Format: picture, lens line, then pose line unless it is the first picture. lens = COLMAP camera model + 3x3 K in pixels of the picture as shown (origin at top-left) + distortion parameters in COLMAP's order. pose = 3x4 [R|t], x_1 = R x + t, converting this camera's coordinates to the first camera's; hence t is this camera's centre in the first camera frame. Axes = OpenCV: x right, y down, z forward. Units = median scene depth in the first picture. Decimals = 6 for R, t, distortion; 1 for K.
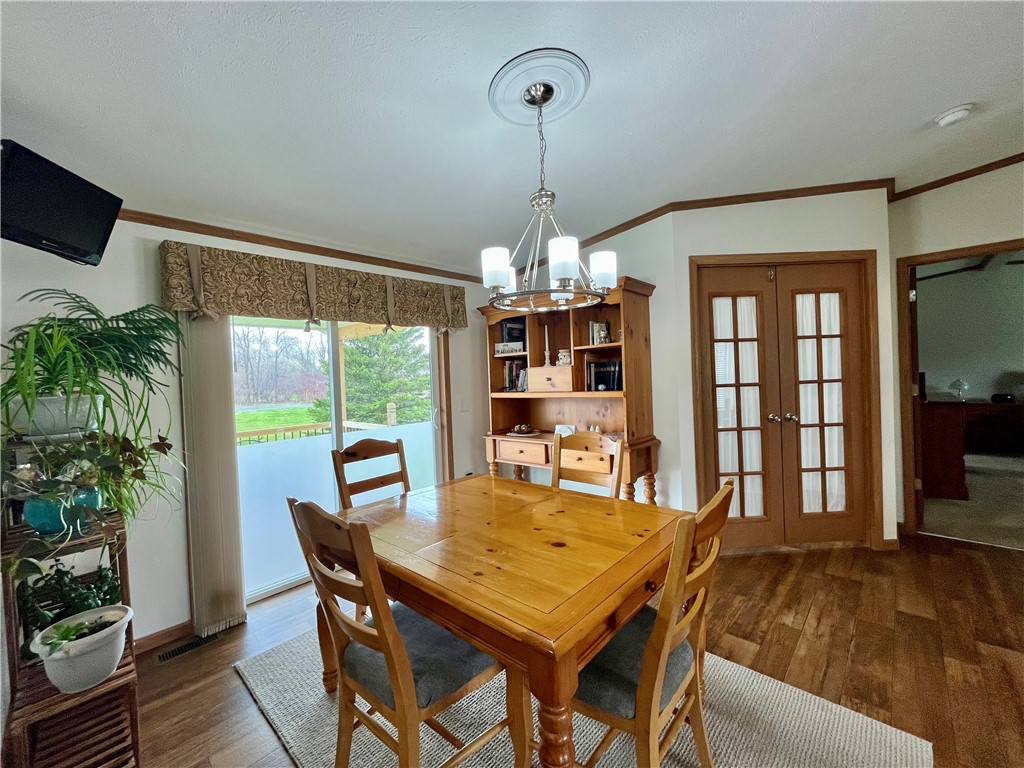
lens RADIAL K [[415.9, 0, 509.3], [0, 415.9, 384.4], [0, 0, 1]] dist [-0.003193, 0.000325]
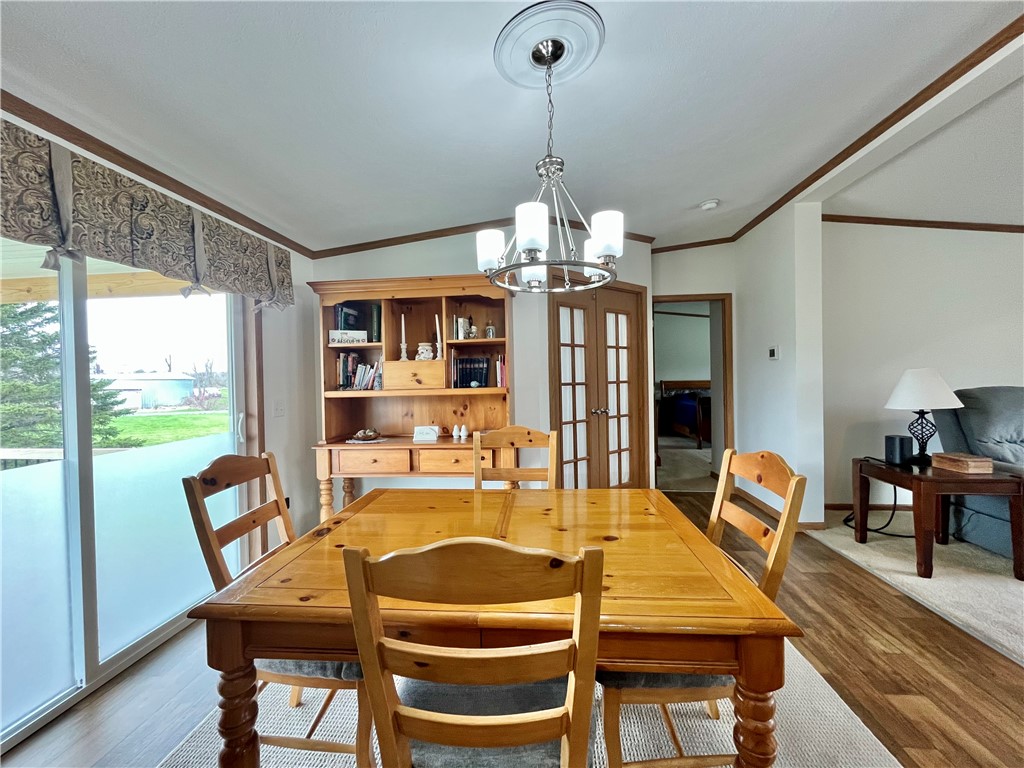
lens RADIAL K [[415.9, 0, 509.5], [0, 415.9, 385.1], [0, 0, 1]] dist [-0.003193, 0.000325]
pose [[0.790947, 0.014382, 0.611716, -0.303467], [-0.001518, 0.999767, -0.021543, 0.030136], [-0.611883, 0.016111, 0.790784, 0.190466]]
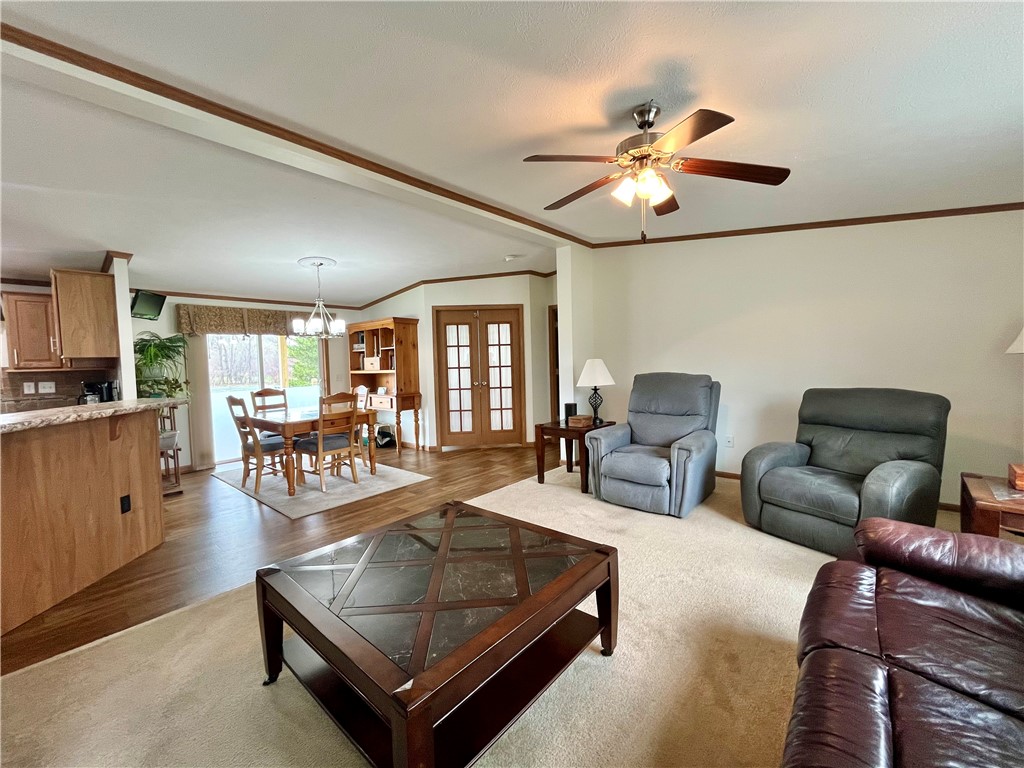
lens RADIAL K [[415.9, 0, 508.6], [0, 415.9, 385.2], [0, 0, 1]] dist [-0.003193, 0.000325]
pose [[0.999043, 0.011379, 0.042234, 0.709214], [-0.012948, 0.999228, 0.037078, 0.007951], [-0.041780, -0.037590, 0.998419, -1.081020]]
